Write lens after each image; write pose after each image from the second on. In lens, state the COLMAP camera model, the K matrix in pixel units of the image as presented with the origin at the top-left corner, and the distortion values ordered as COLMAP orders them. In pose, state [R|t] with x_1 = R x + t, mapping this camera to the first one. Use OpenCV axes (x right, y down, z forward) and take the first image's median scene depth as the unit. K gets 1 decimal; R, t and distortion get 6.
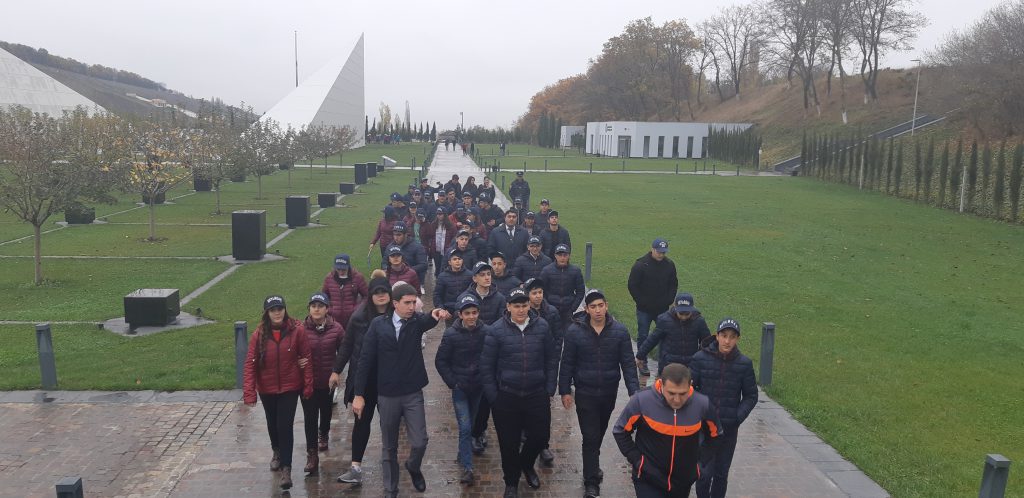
lens RADIAL K [[799.7, 0, 510.7], [0, 799.7, 248.2], [0, 0, 1]] dist [0.014802, -0.002664]
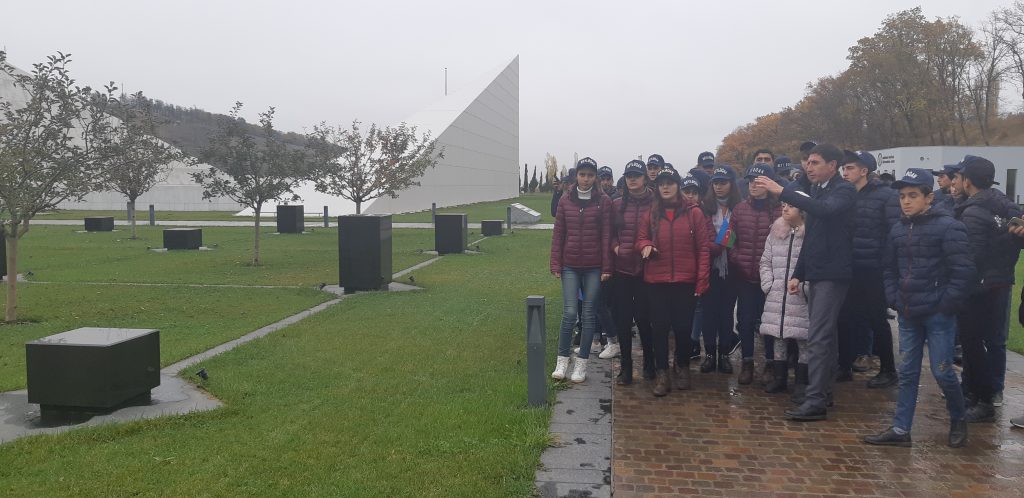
lens RADIAL K [[799.7, 0, 512.5], [0, 799.7, 251.7], [0, 0, 1]] dist [0.014802, -0.002664]
pose [[0.980966, 0.025382, -0.192515, -0.049105], [-0.040270, 0.996458, -0.073824, 0.011280], [0.189960, 0.080172, 0.978513, 0.203162]]
